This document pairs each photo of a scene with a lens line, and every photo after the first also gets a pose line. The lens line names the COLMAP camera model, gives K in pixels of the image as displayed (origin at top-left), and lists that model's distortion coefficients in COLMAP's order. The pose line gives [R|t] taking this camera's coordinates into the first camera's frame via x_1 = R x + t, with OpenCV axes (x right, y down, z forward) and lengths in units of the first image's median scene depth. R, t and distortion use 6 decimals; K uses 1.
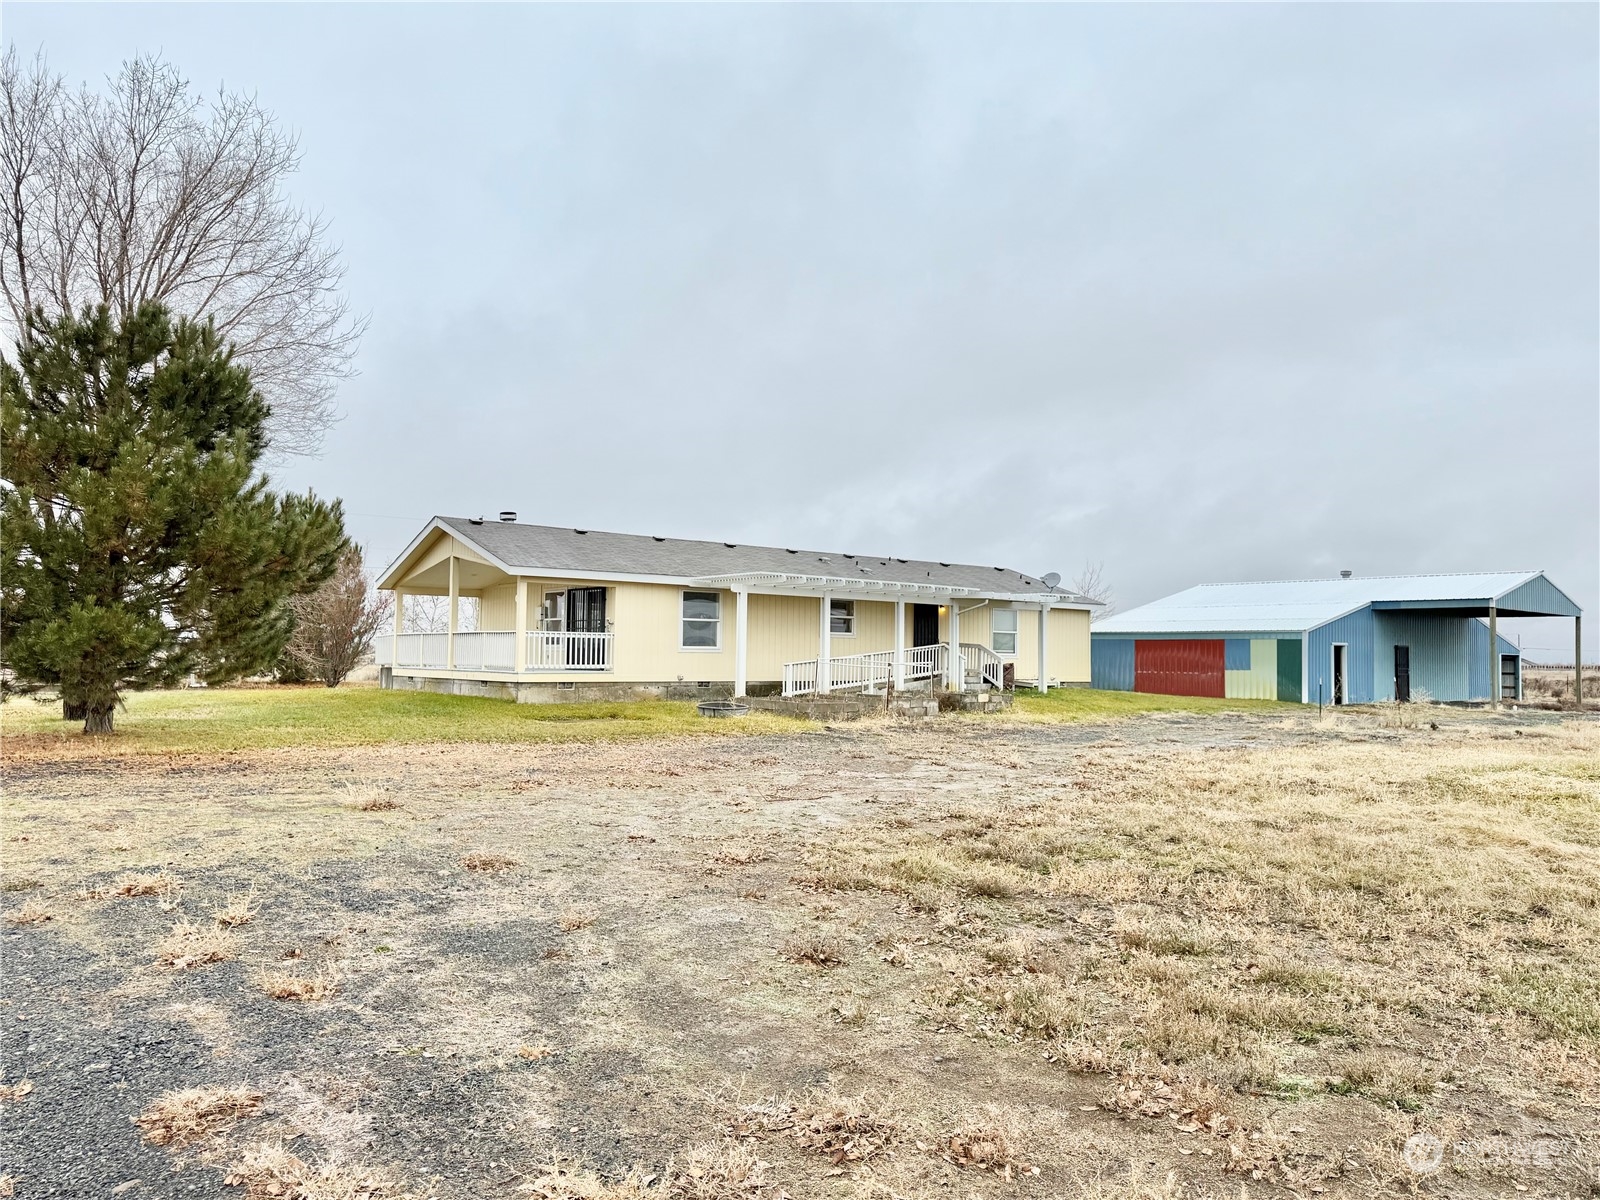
lens RADIAL K [[1125.5, 0, 800.8], [0, 1125.5, 600.4], [0, 0, 1]] dist [0.003543, -0.001030]
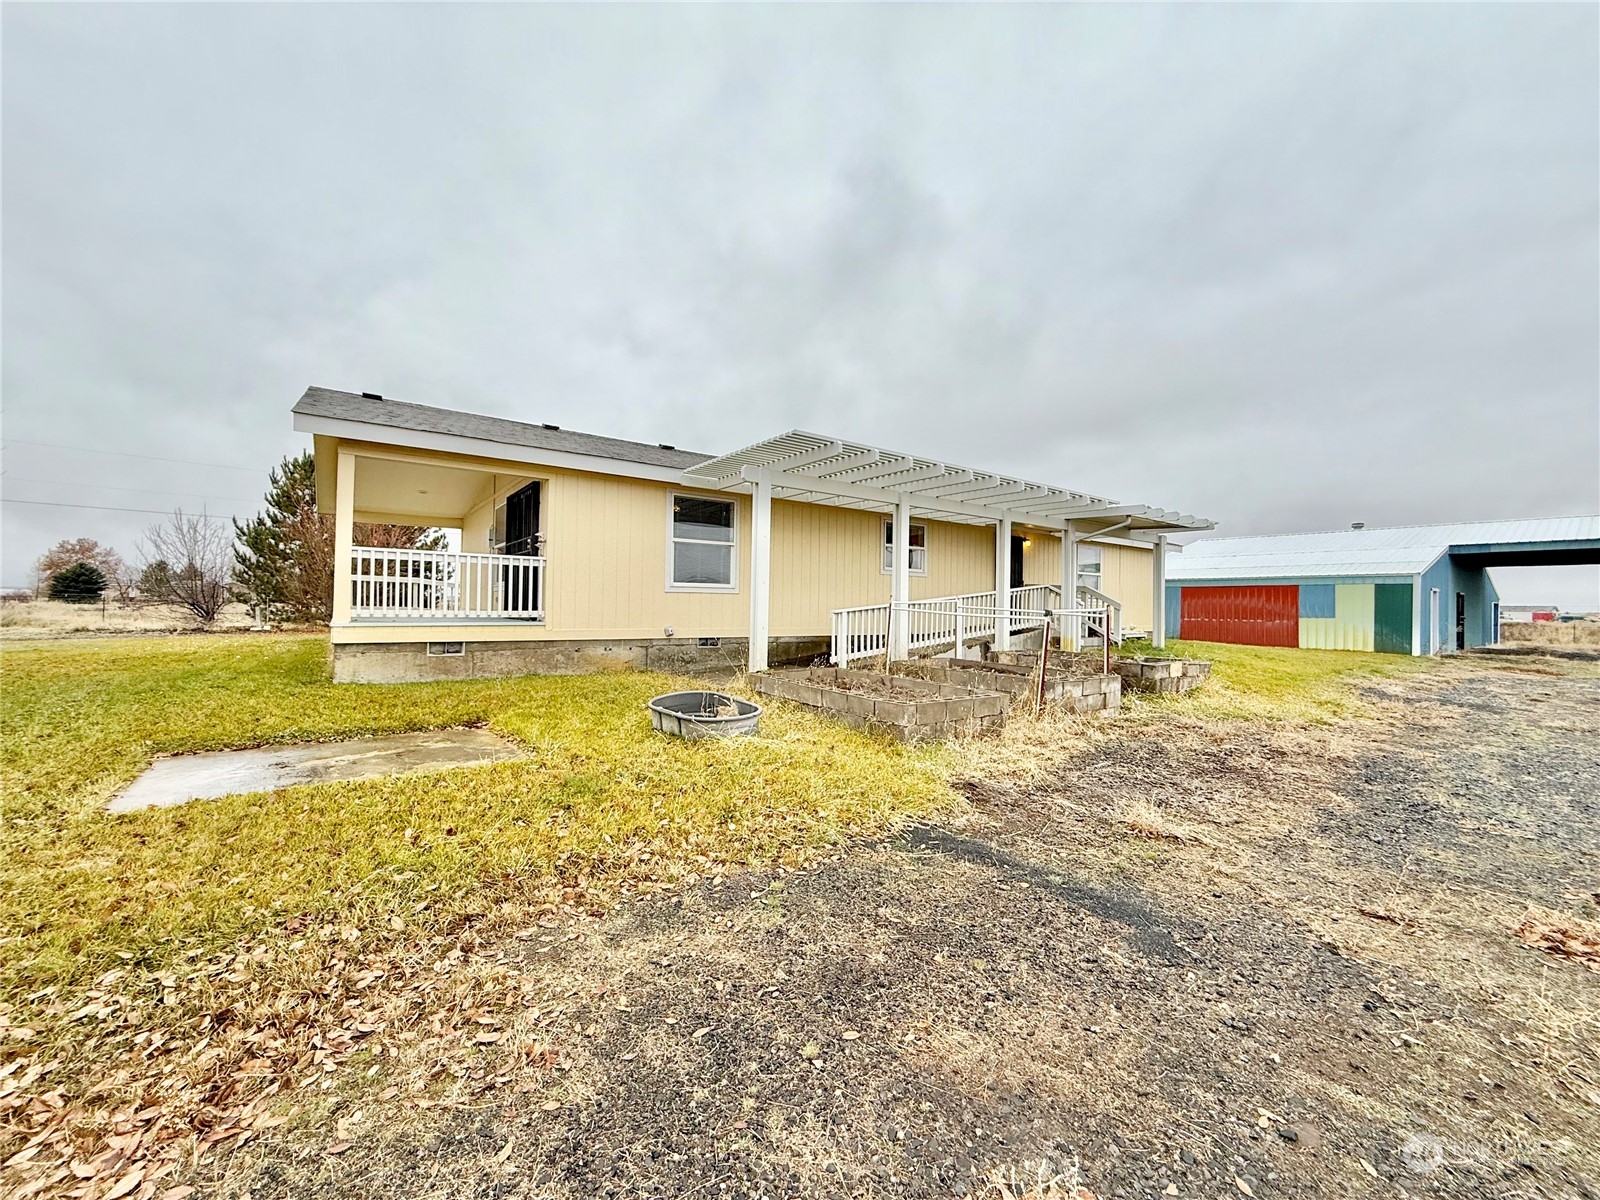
lens RADIAL K [[639.1, 0, 800.9], [0, 639.1, 597.9], [0, 0, 1]] dist [0.000902, 0.000223]
pose [[0.998895, 0.001369, -0.046988, -0.016553], [0.000414, 0.999281, 0.037919, 0.035208], [0.047006, -0.037897, 0.998175, 0.633670]]
